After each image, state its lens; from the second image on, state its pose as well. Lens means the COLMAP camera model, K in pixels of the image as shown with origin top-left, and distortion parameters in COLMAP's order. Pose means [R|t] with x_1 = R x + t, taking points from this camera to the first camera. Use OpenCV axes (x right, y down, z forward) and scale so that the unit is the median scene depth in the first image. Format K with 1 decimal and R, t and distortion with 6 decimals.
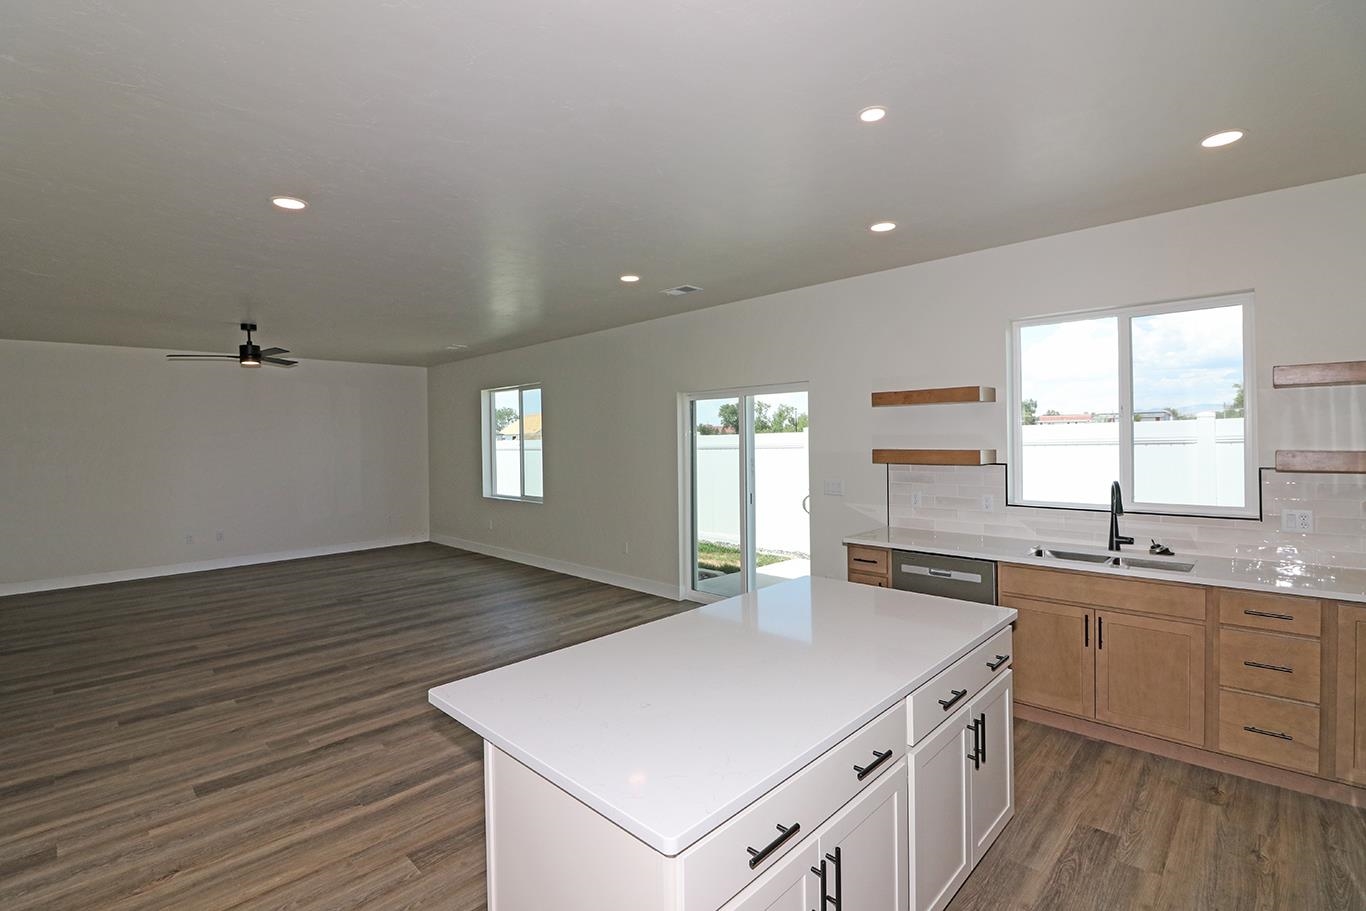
lens RADIAL K [[628.6, 0, 694.0], [0, 628.6, 446.5], [0, 0, 1]] dist [-0.004874, -0.010657]
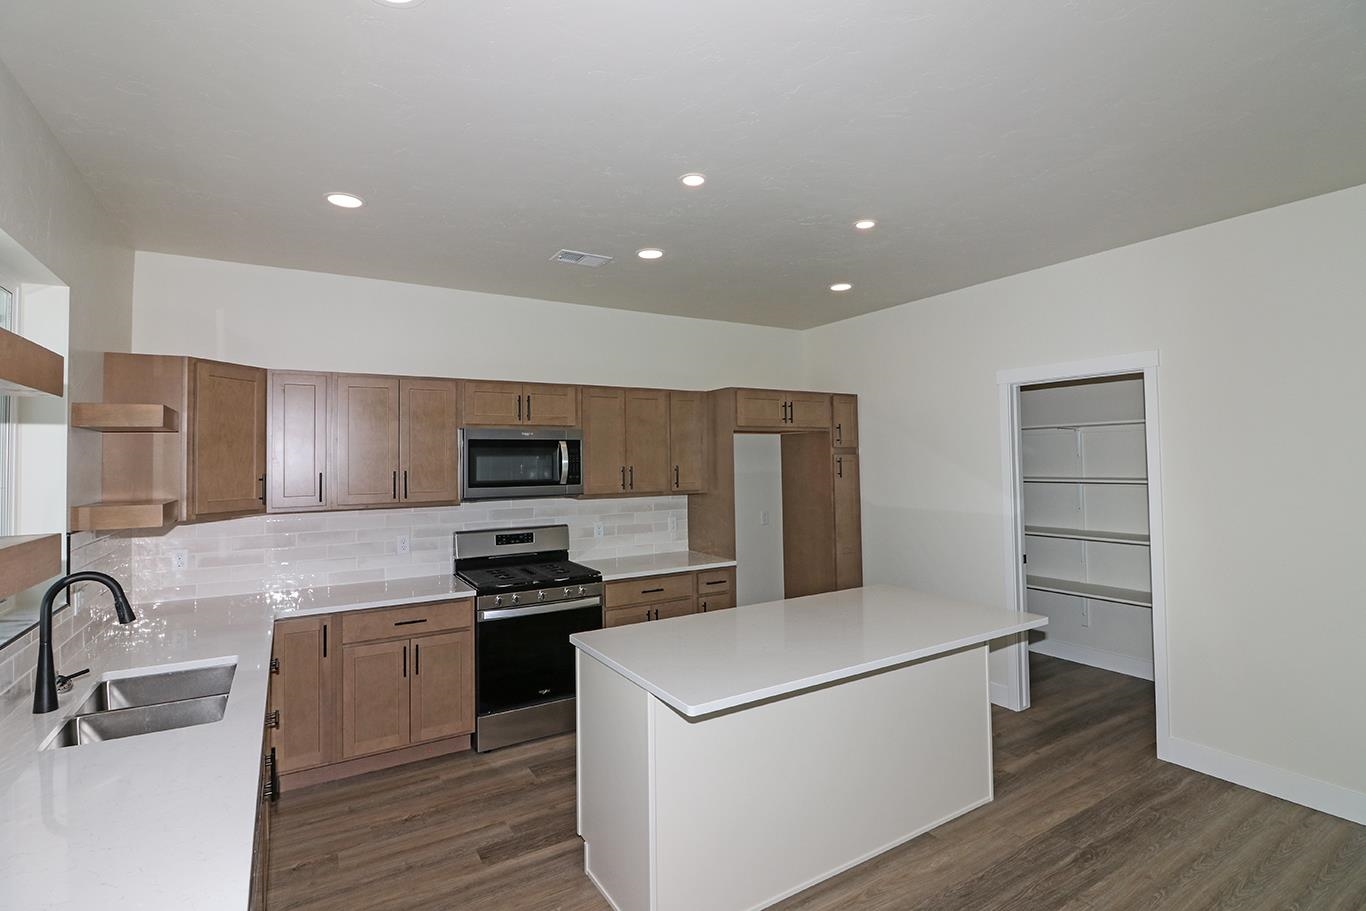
lens RADIAL K [[628.6, 0, 687.9], [0, 628.6, 451.8], [0, 0, 1]] dist [-0.004874, -0.010657]
pose [[-0.966945, 0.034744, 0.252608, 0.019634], [0.034524, 0.999390, -0.005302, -0.020881], [-0.252638, 0.003594, -0.967554, 1.043522]]
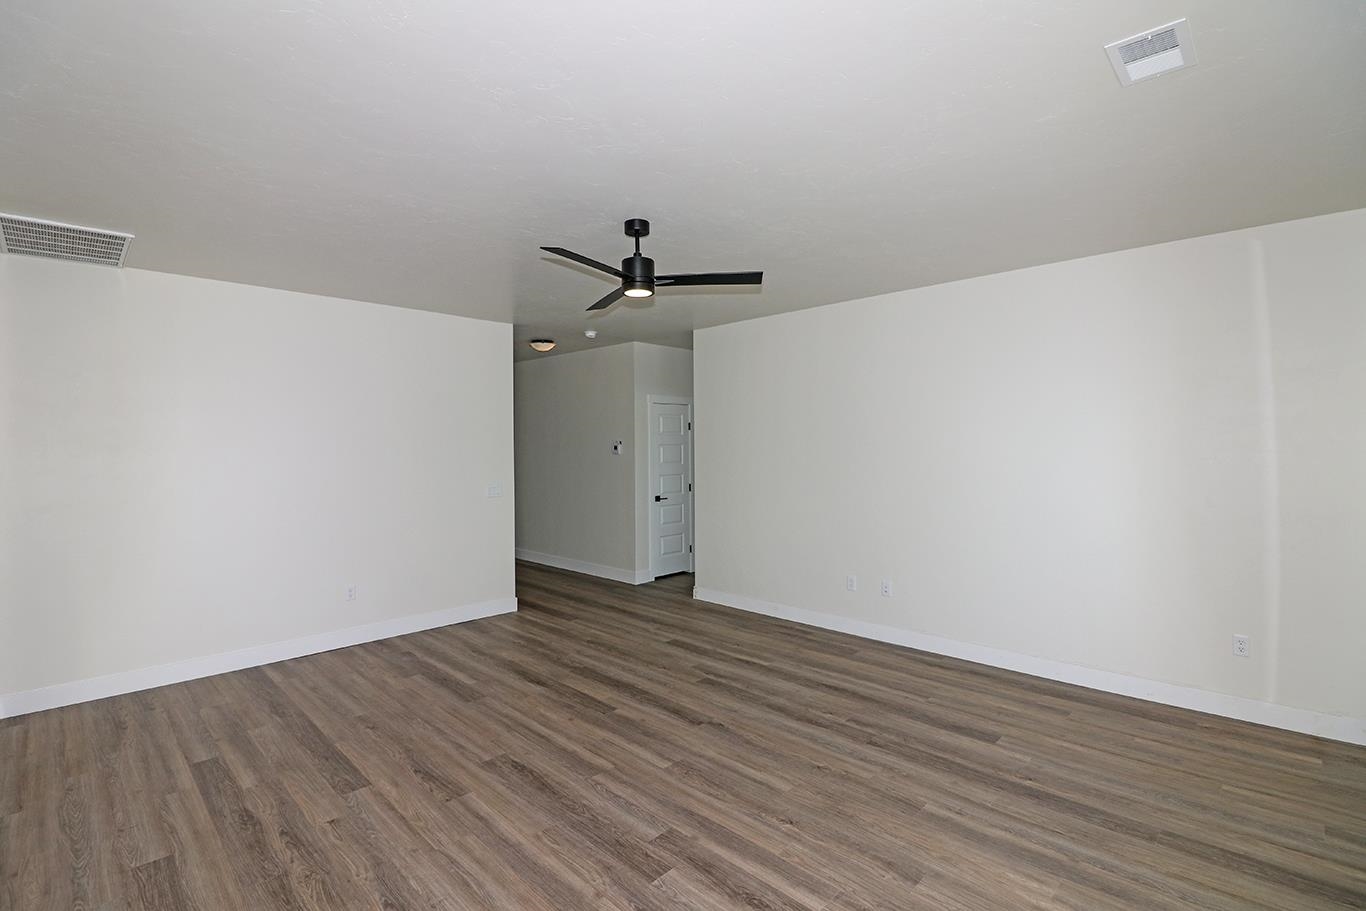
lens RADIAL K [[628.6, 0, 665.5], [0, 628.6, 435.6], [0, 0, 1]] dist [-0.004874, -0.010657]
pose [[-0.025459, 0.001200, -0.999675, -0.234917], [-0.003263, 0.999994, 0.001283, -0.013953], [0.999671, 0.003294, -0.025455, 1.400212]]
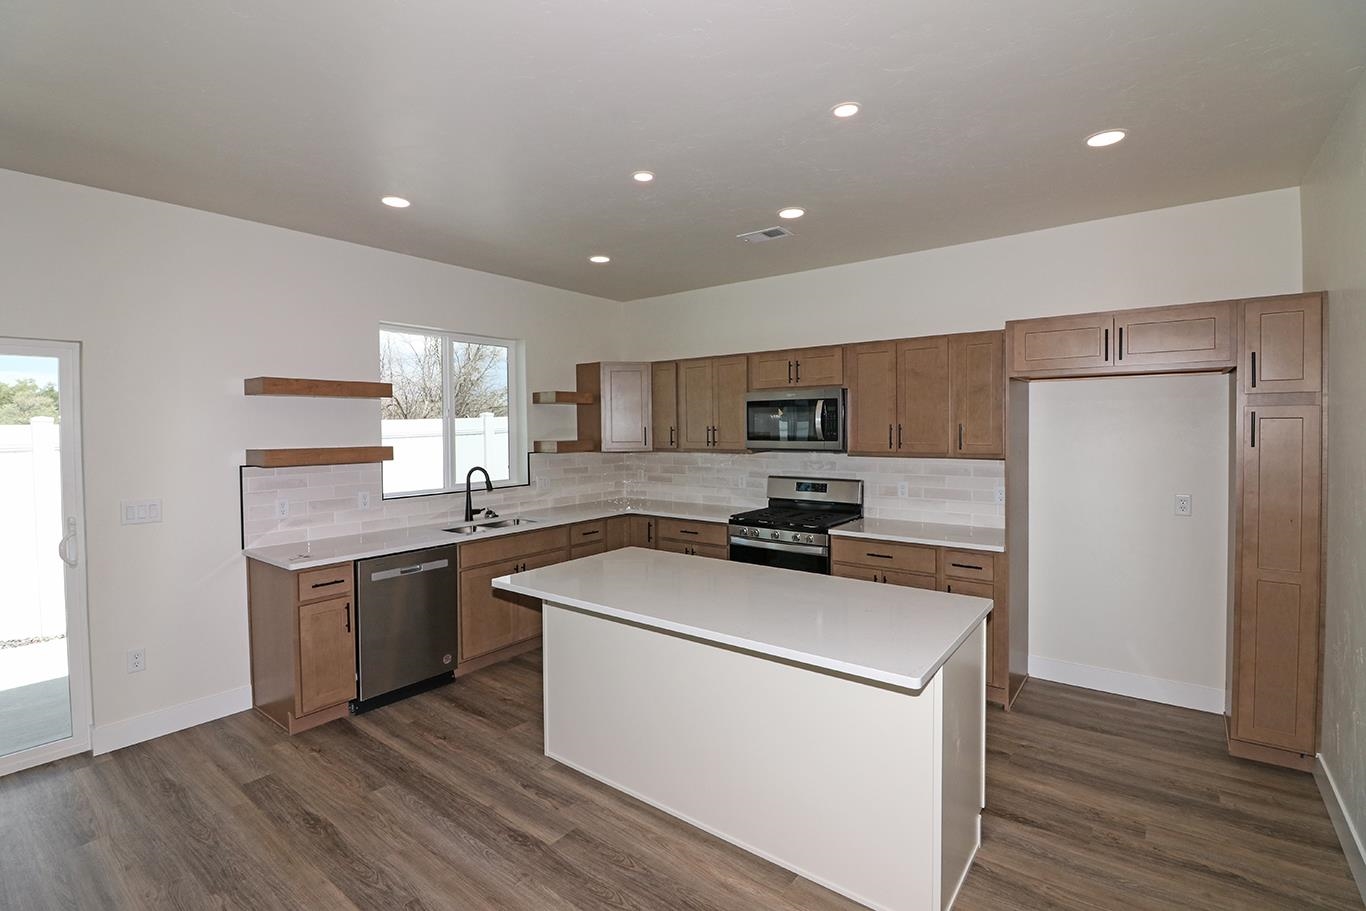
lens RADIAL K [[628.6, 0, 668.1], [0, 628.6, 438.1], [0, 0, 1]] dist [-0.004874, -0.010657]
pose [[-0.094218, -0.002388, 0.995549, -0.509121], [0.027268, 0.999616, 0.004979, 0.000022], [-0.995178, 0.027616, -0.094117, 0.549191]]
